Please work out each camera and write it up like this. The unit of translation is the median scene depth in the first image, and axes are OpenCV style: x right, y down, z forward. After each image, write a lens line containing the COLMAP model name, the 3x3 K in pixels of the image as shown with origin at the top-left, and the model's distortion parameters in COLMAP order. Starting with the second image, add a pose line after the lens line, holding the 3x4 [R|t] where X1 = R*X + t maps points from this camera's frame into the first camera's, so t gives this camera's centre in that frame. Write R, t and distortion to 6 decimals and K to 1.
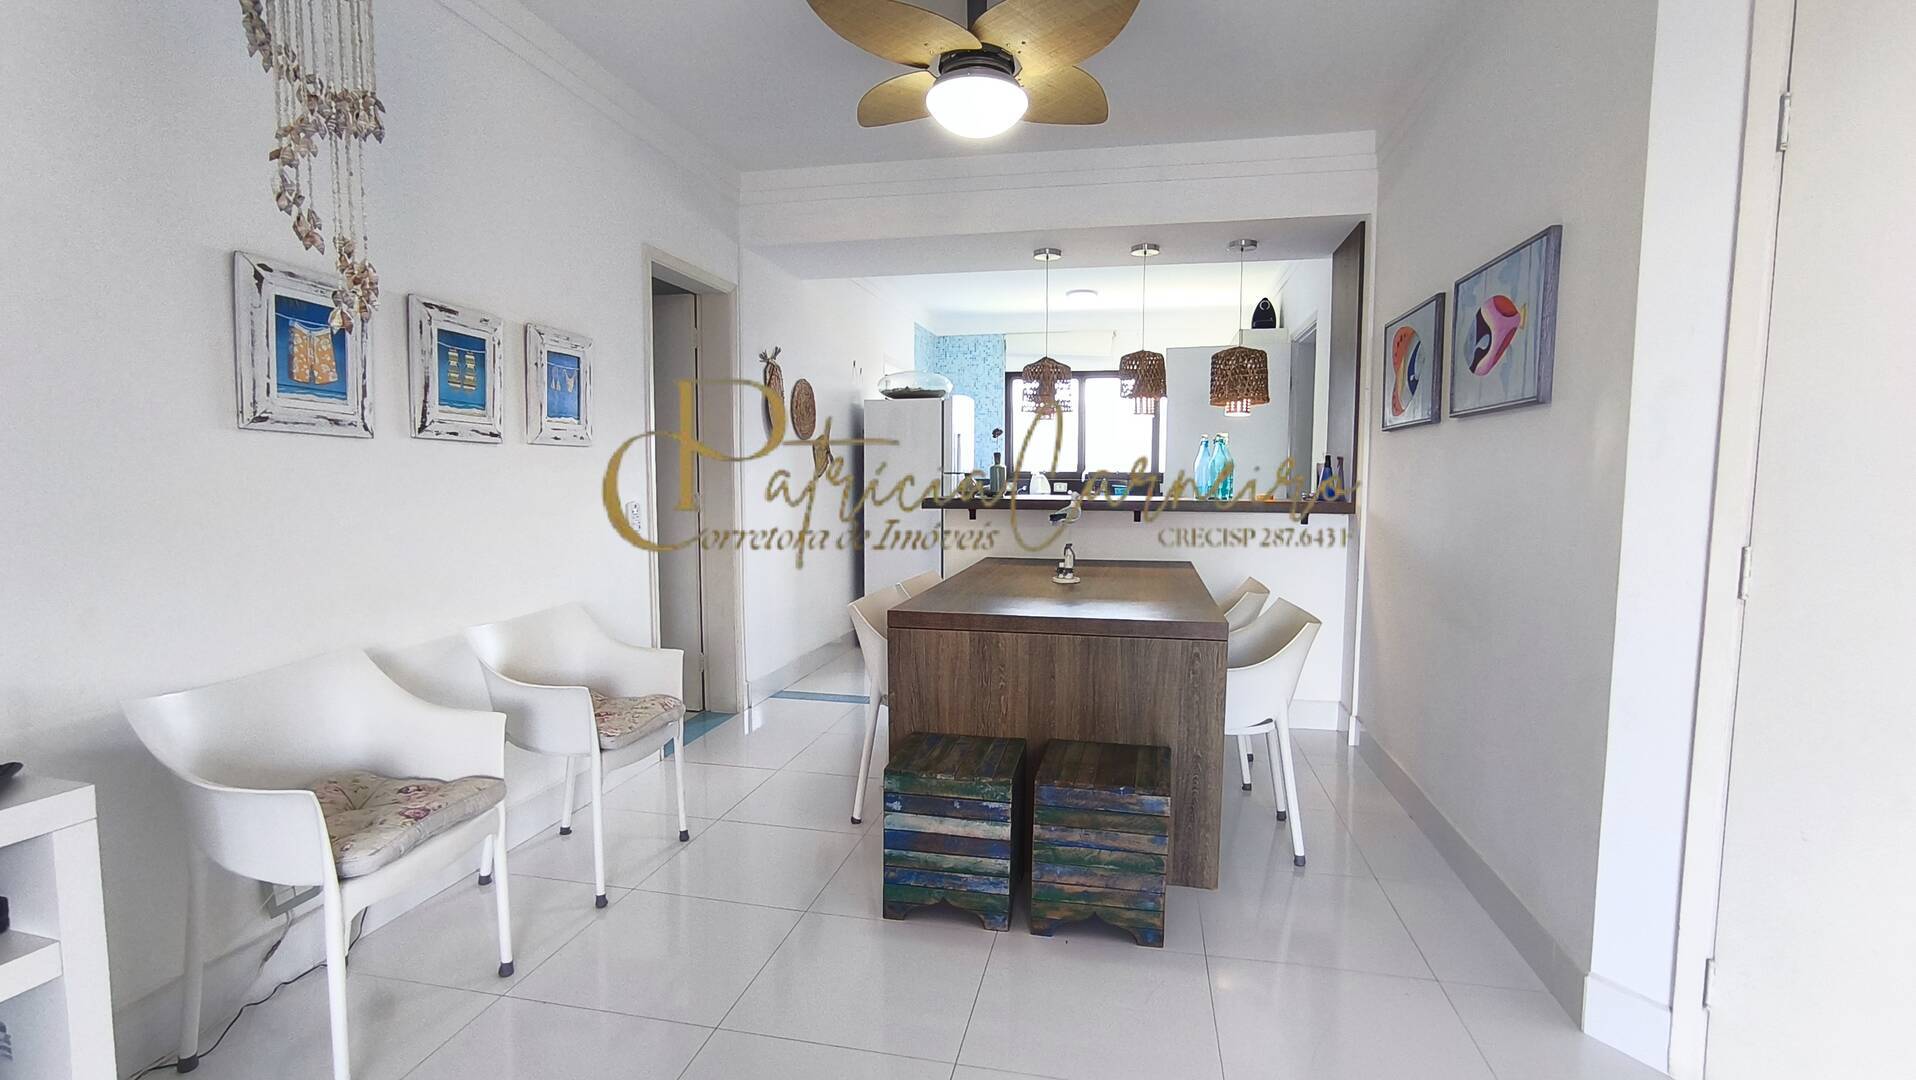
lens RADIAL K [[878.9, 0, 962.7], [0, 878.9, 540.8], [0, 0, 1]] dist [0.017285, 0.003433]
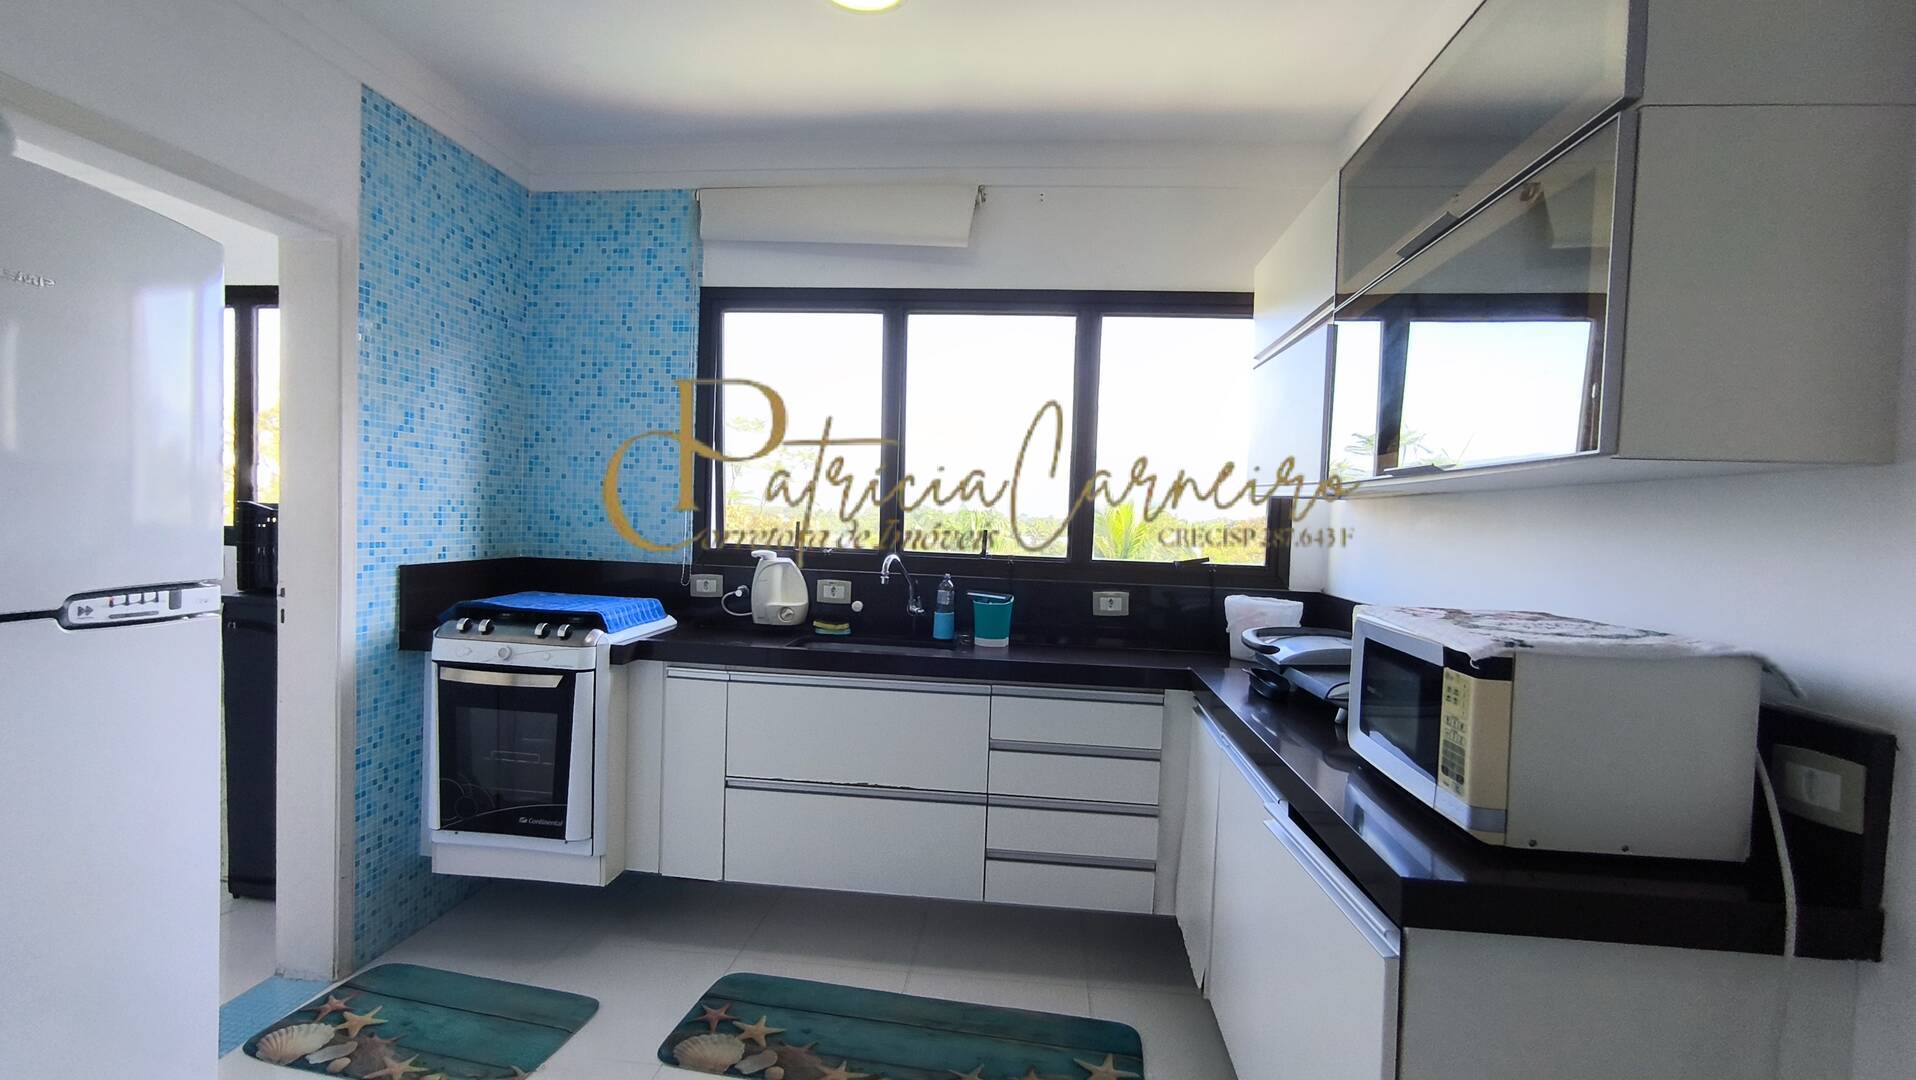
lens RADIAL K [[878.9, 0, 953.2], [0, 878.9, 548.5], [0, 0, 1]] dist [0.017285, 0.003433]
pose [[0.995830, 0.019668, 0.089078, 0.139630], [-0.014962, 0.998472, -0.053191, -0.064732], [-0.089988, 0.051636, 0.994603, 0.674753]]
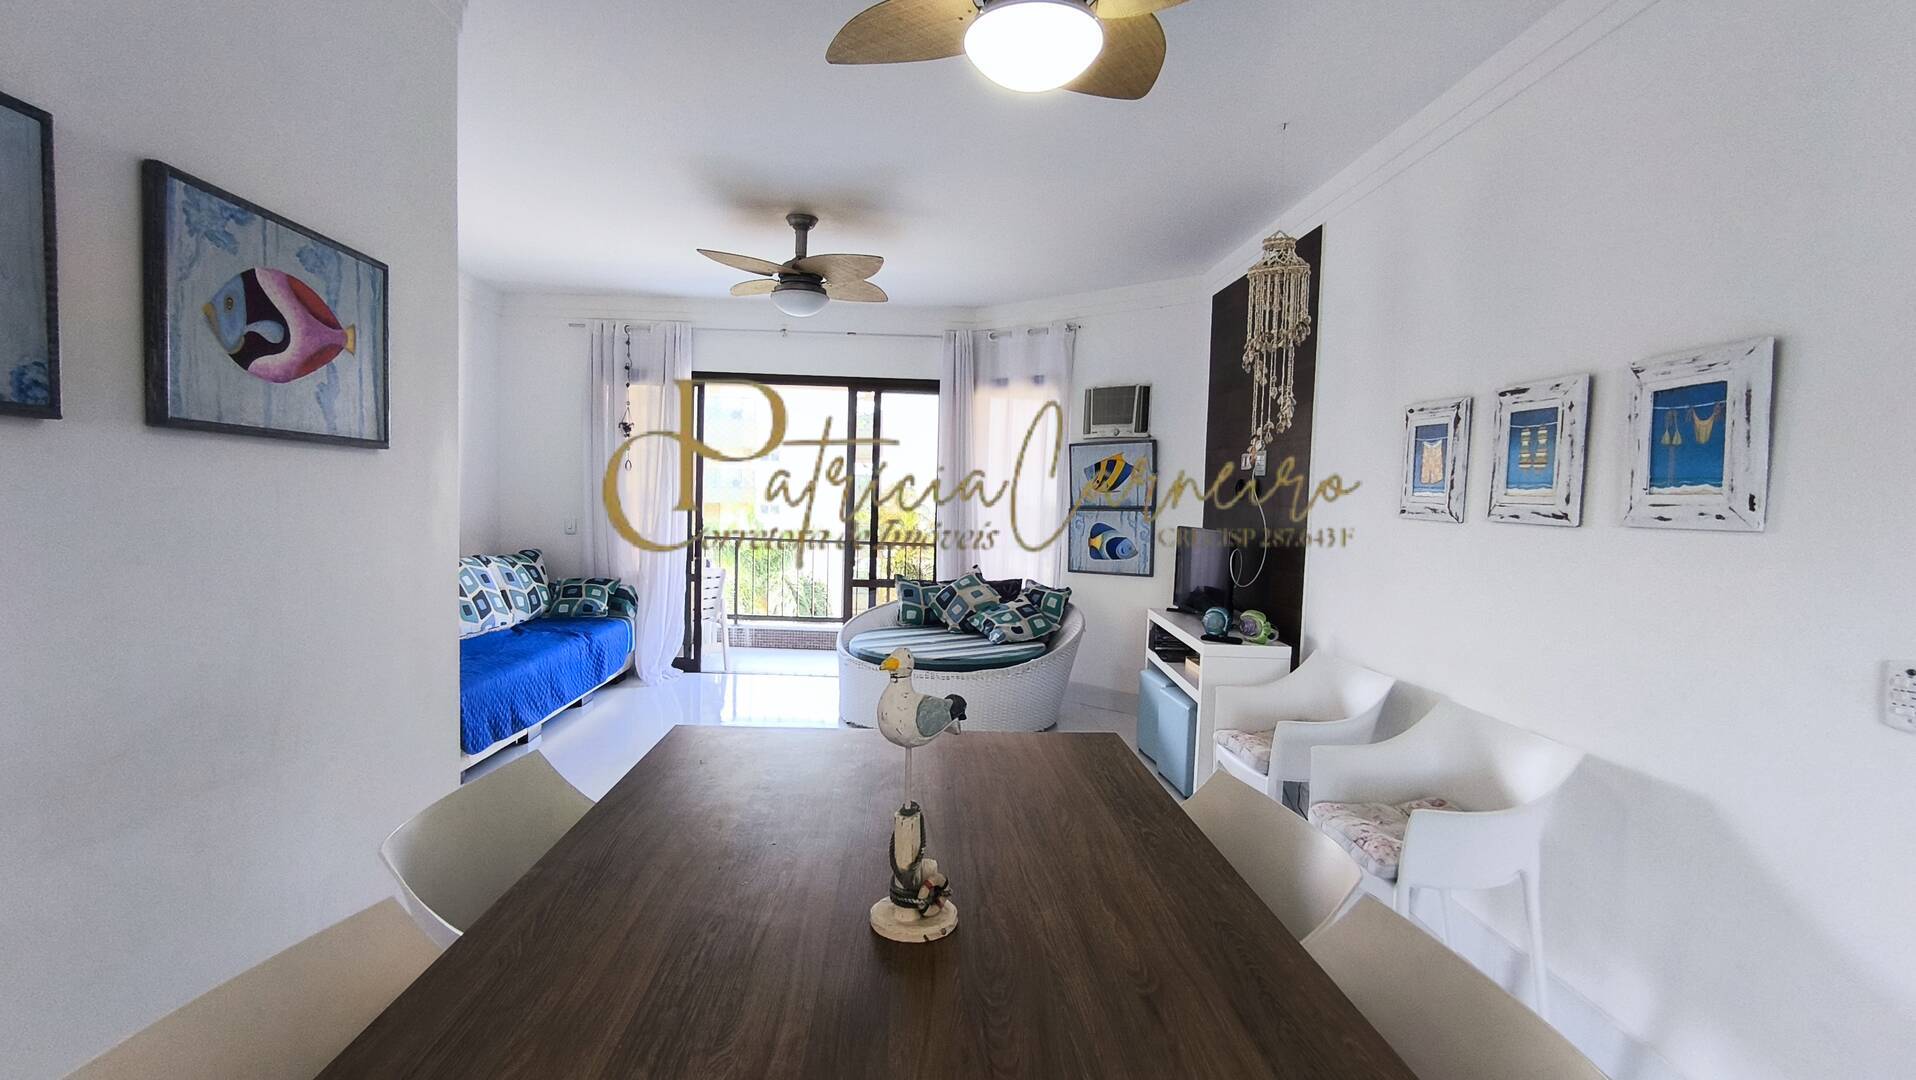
lens RADIAL K [[878.9, 0, 954.3], [0, 878.9, 540.0], [0, 0, 1]] dist [0.017285, 0.003433]
pose [[-0.971916, -0.026505, -0.233830, 0.239830], [-0.055831, 0.991239, 0.119703, -0.175514], [0.228608, 0.129396, -0.964881, 1.776673]]
